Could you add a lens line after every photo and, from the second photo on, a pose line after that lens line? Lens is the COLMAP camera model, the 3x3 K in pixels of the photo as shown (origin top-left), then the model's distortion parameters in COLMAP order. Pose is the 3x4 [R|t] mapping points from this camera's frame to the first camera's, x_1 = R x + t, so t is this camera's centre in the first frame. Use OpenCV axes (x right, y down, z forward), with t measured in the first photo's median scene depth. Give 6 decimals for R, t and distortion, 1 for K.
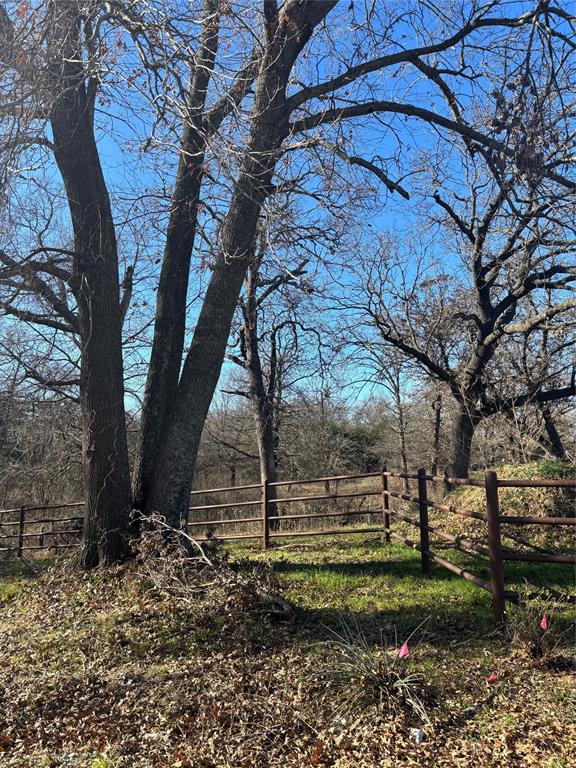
lens RADIAL K [[579.8, 0, 288.0], [0, 579.8, 384.0], [0, 0, 1]] dist [0.023035, -0.000687]
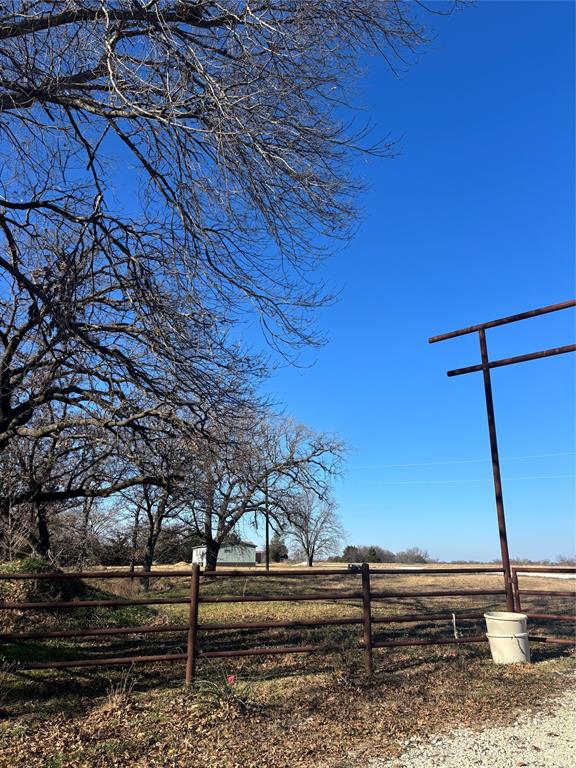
lens RADIAL K [[579.8, 0, 288.0], [0, 579.8, 384.0], [0, 0, 1]] dist [0.023035, -0.000687]
pose [[0.689363, 0.229631, 0.687058, -0.041142], [-0.116716, 0.971246, -0.207506, -0.012810], [-0.714952, 0.062856, 0.696342, -0.104796]]
